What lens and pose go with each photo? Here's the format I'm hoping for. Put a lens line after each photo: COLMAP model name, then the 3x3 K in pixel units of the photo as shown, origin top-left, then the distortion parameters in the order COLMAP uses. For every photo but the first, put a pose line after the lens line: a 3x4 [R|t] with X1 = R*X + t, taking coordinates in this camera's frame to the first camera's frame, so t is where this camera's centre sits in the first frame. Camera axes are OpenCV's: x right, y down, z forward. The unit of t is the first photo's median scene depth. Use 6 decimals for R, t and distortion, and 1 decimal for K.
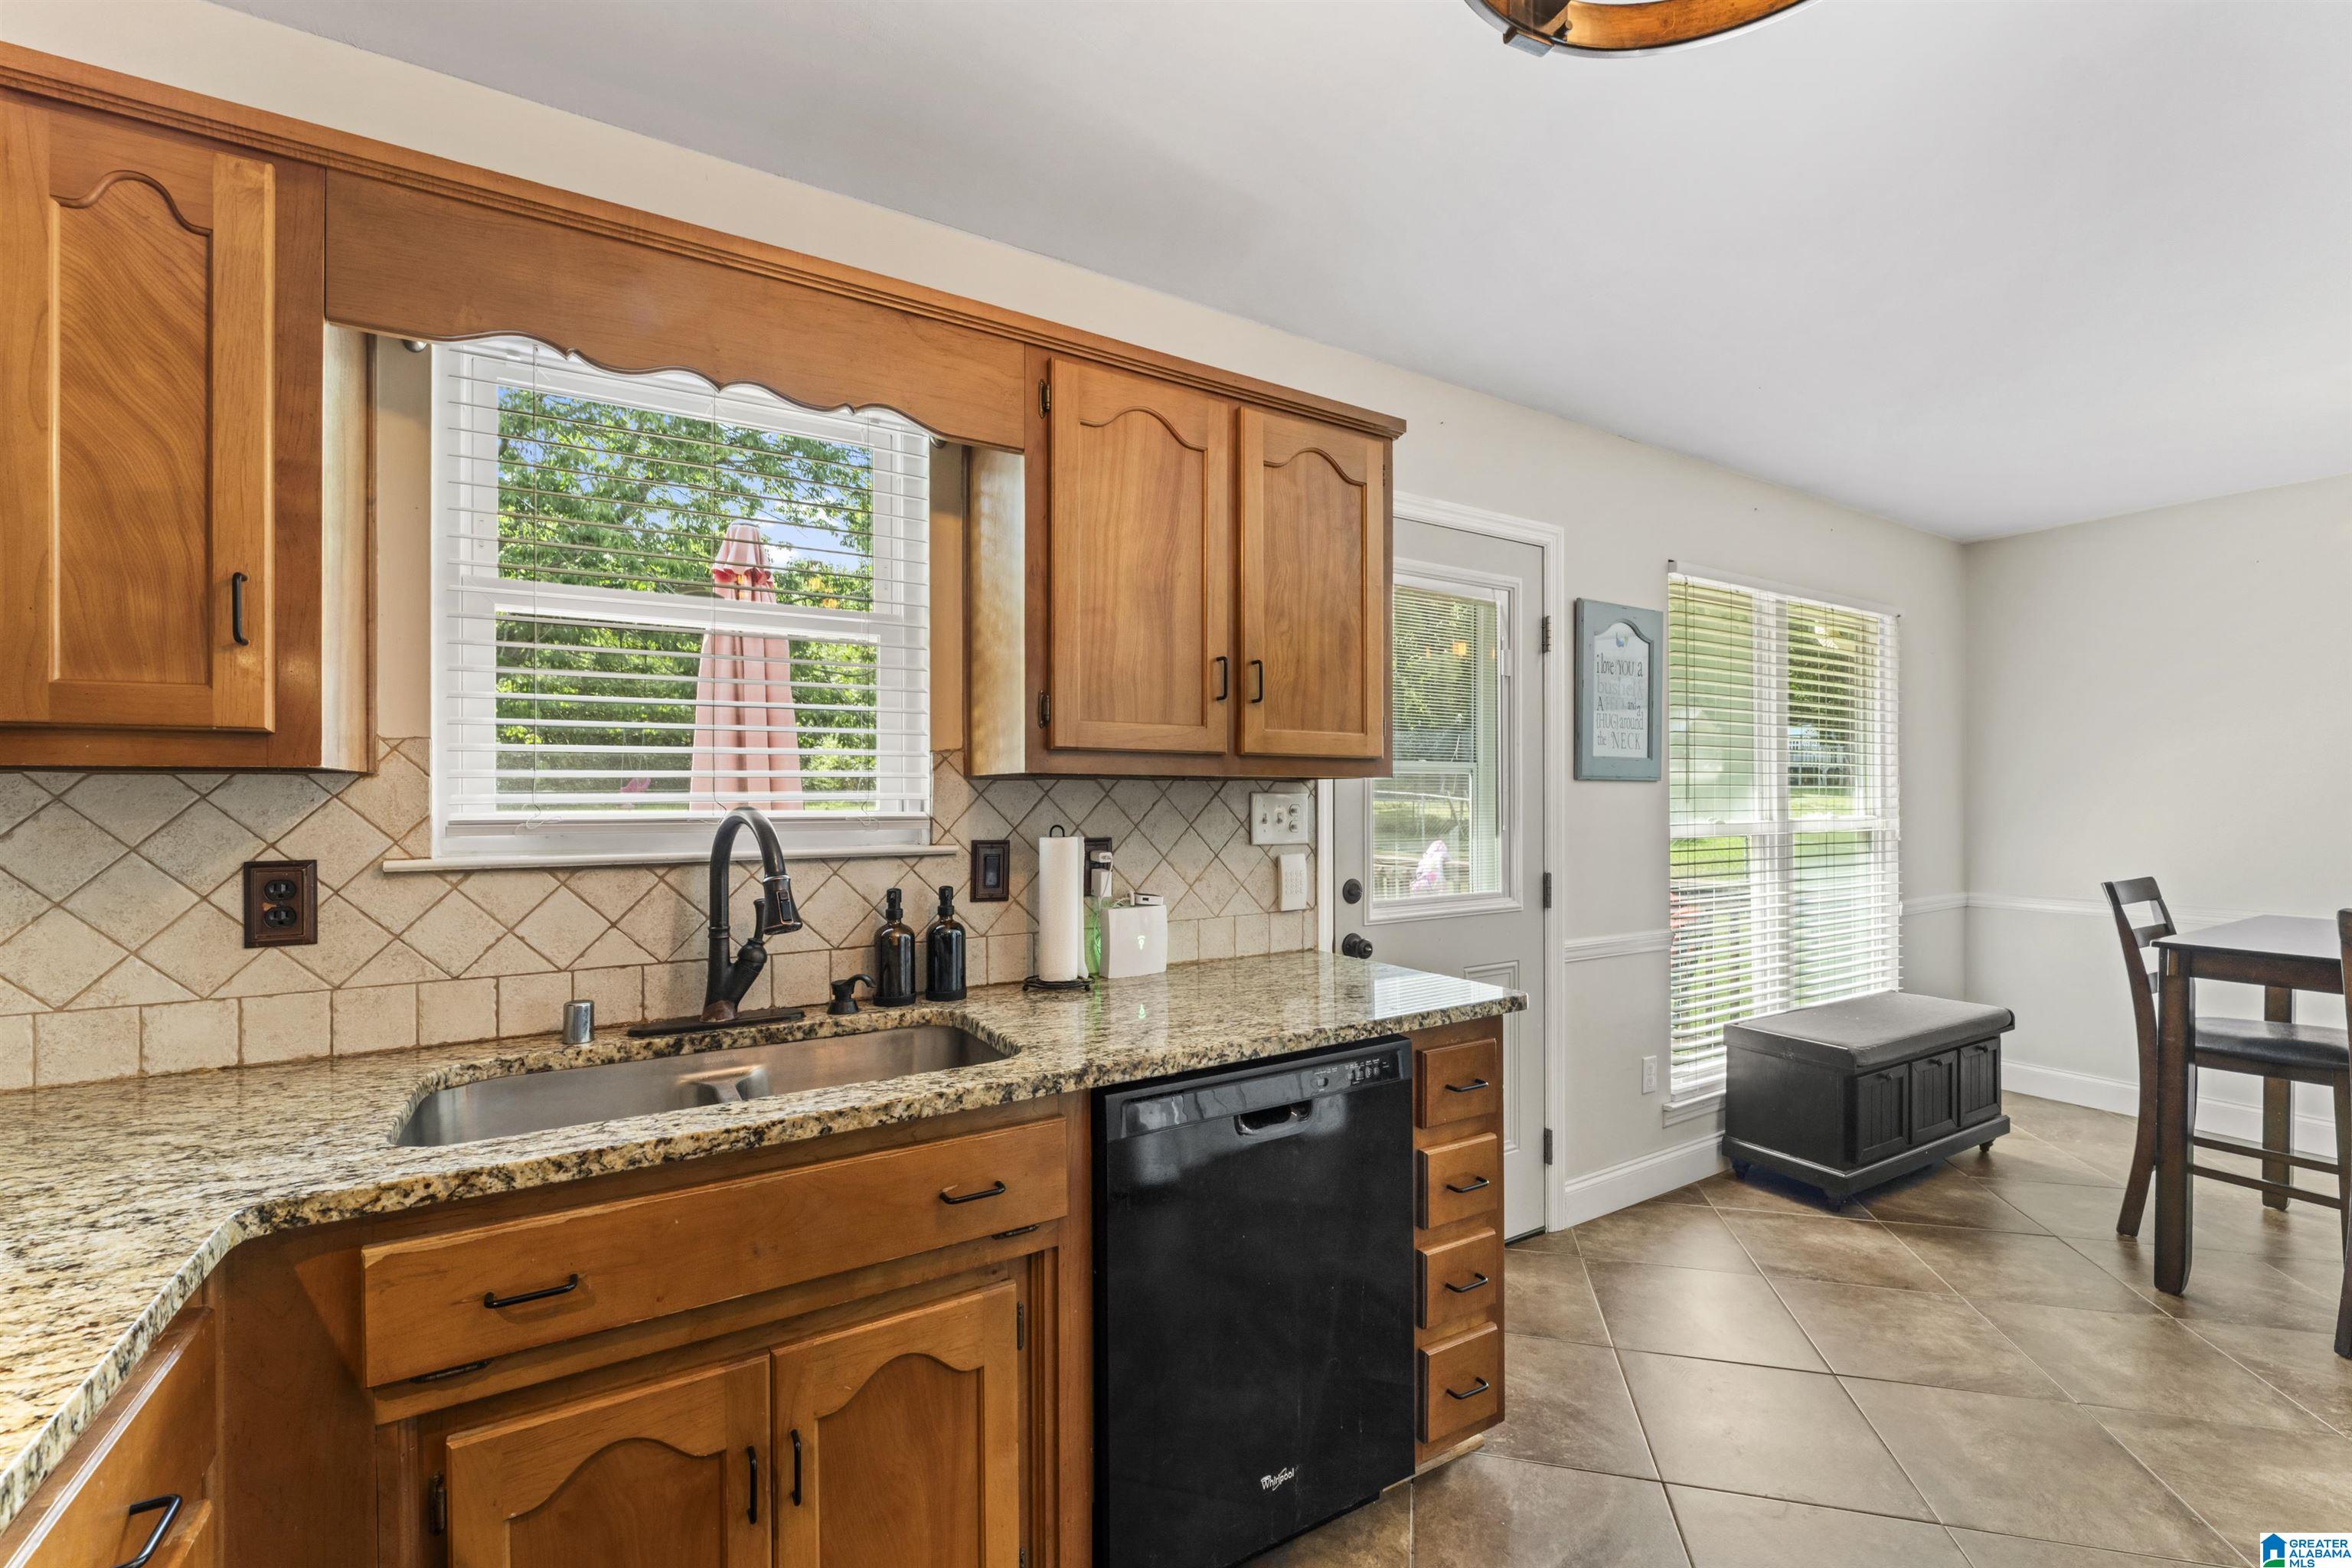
lens RADIAL K [[963.2, 0, 1176.0], [0, 963.2, 784.0], [0, 0, 1]] dist [-0.001551, -0.000185]
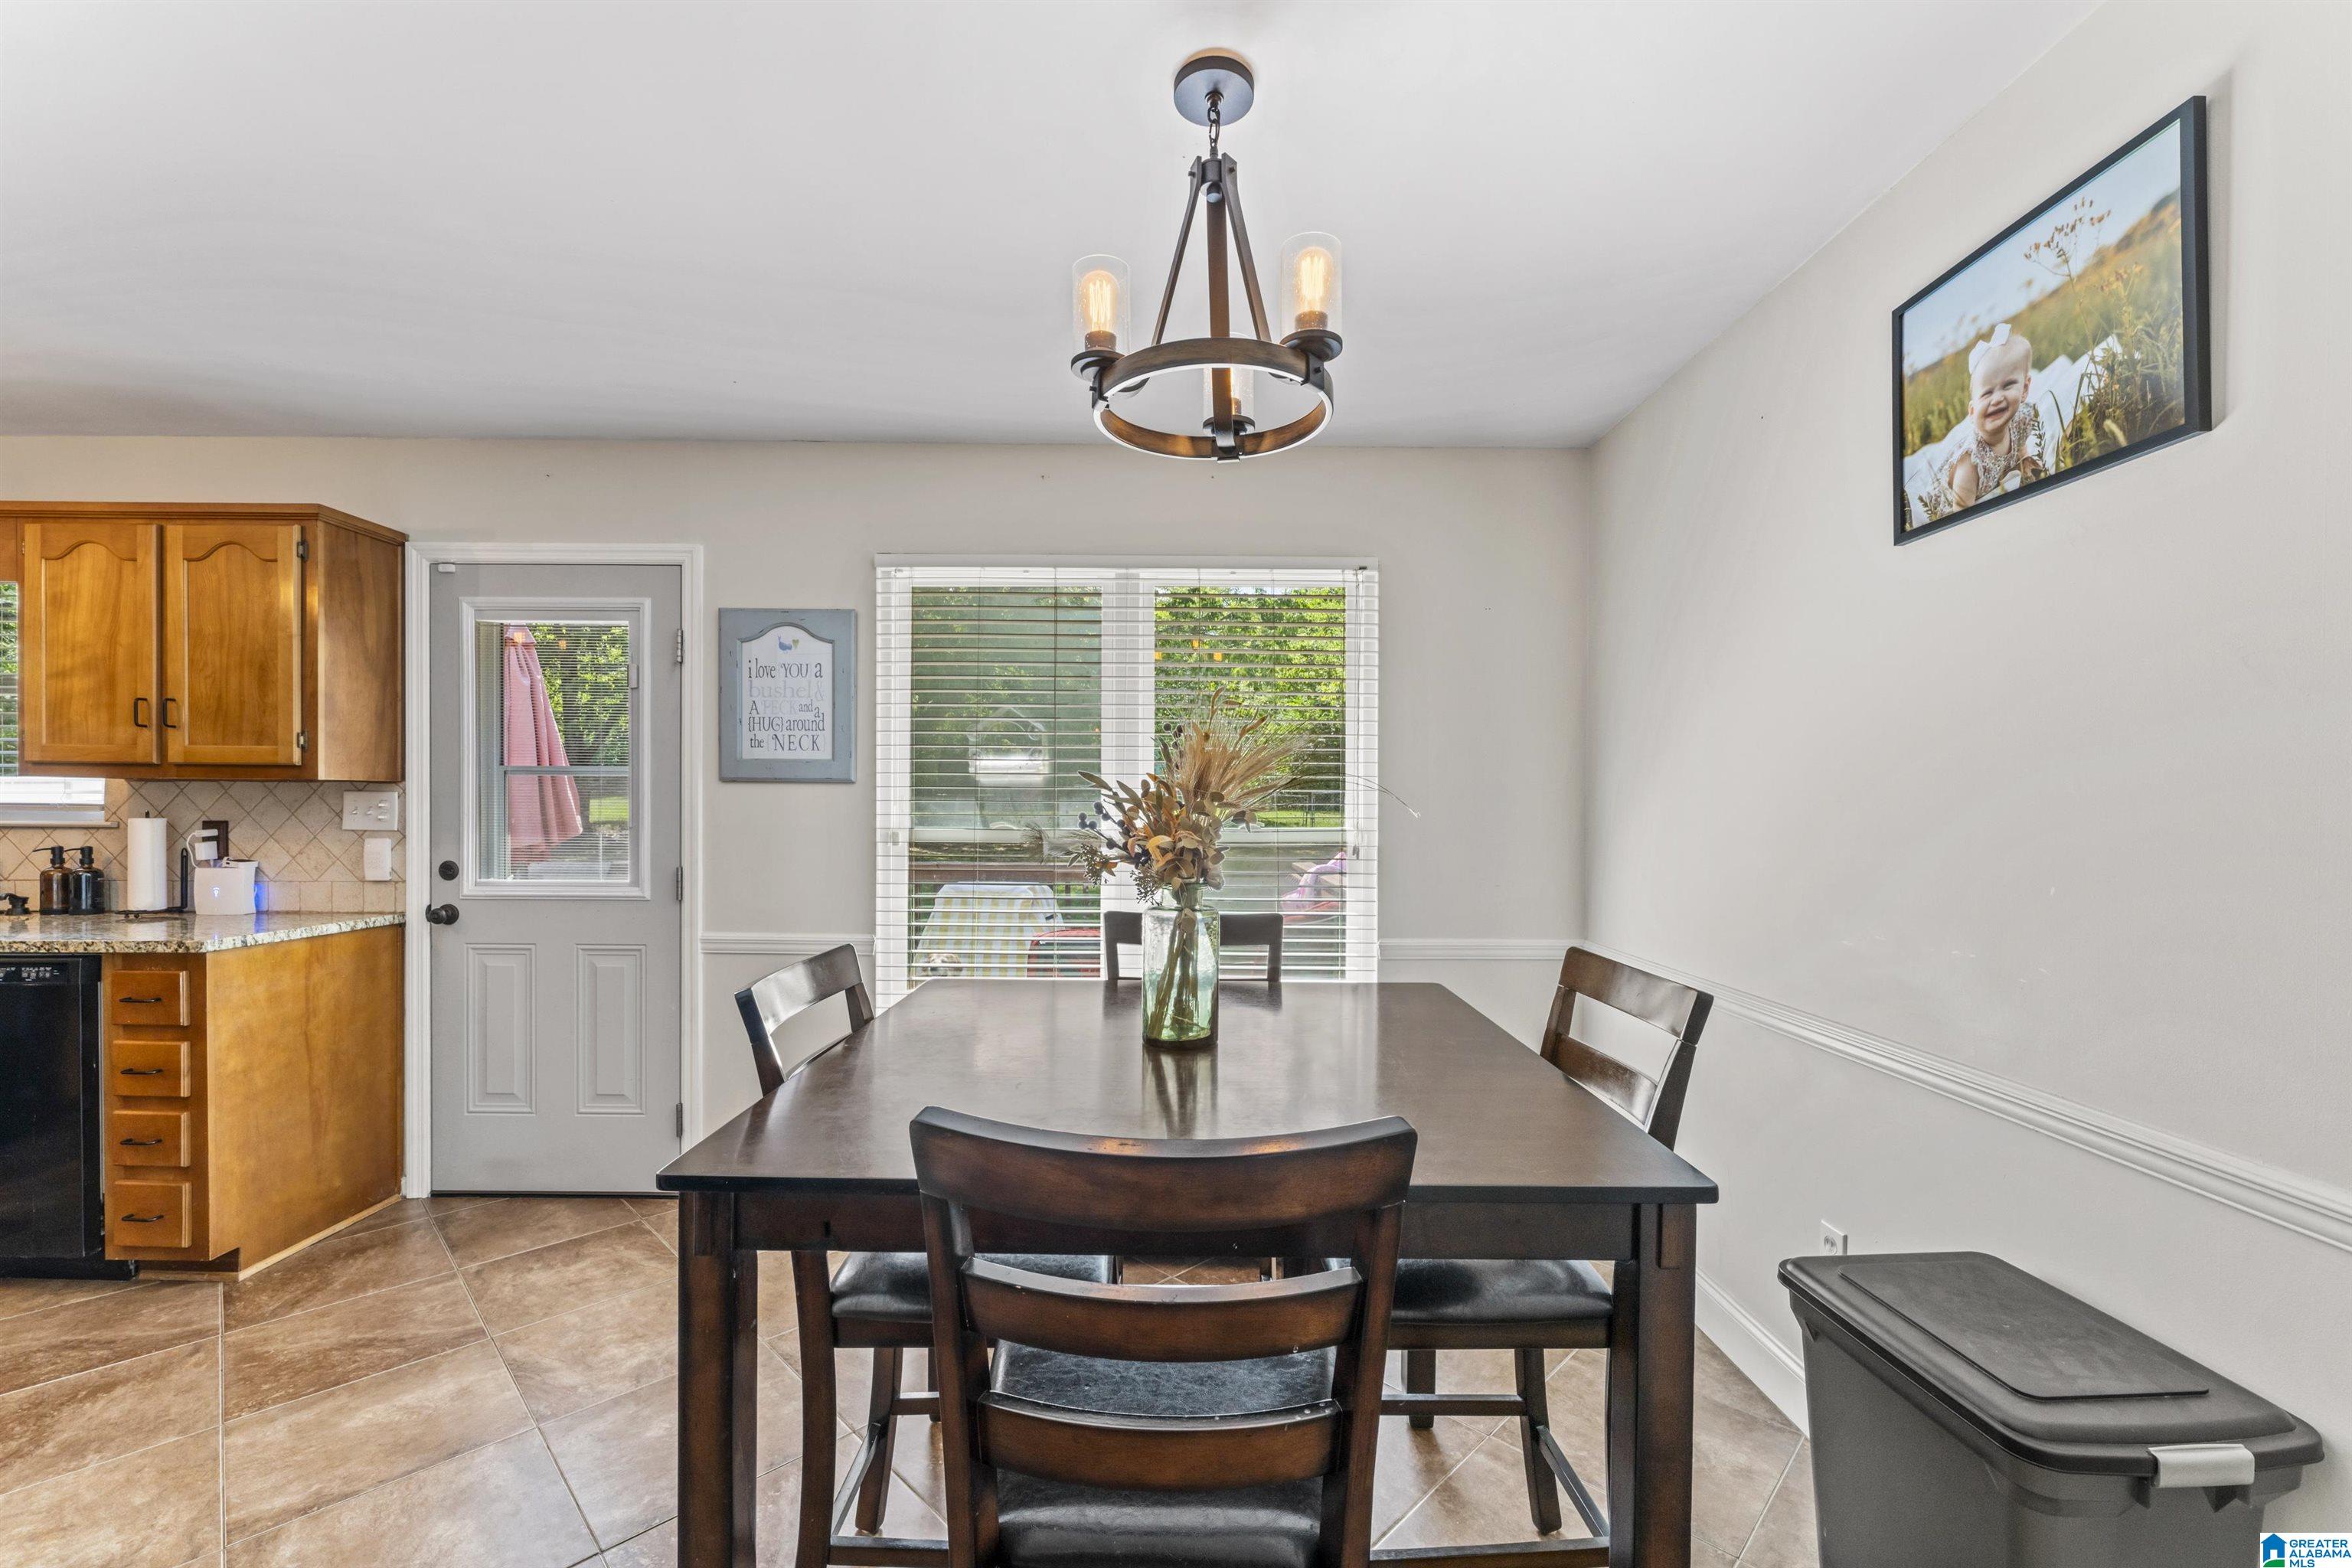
lens RADIAL K [[954.3, 0, 1175.4], [0, 954.3, 797.0], [0, 0, 1]] dist [-0.002353, -0.000380]
pose [[0.857801, 0.006238, -0.513945, 1.783091], [-0.002938, 0.999970, 0.007234, 0.004628], [0.513974, -0.004695, 0.857793, 0.464459]]
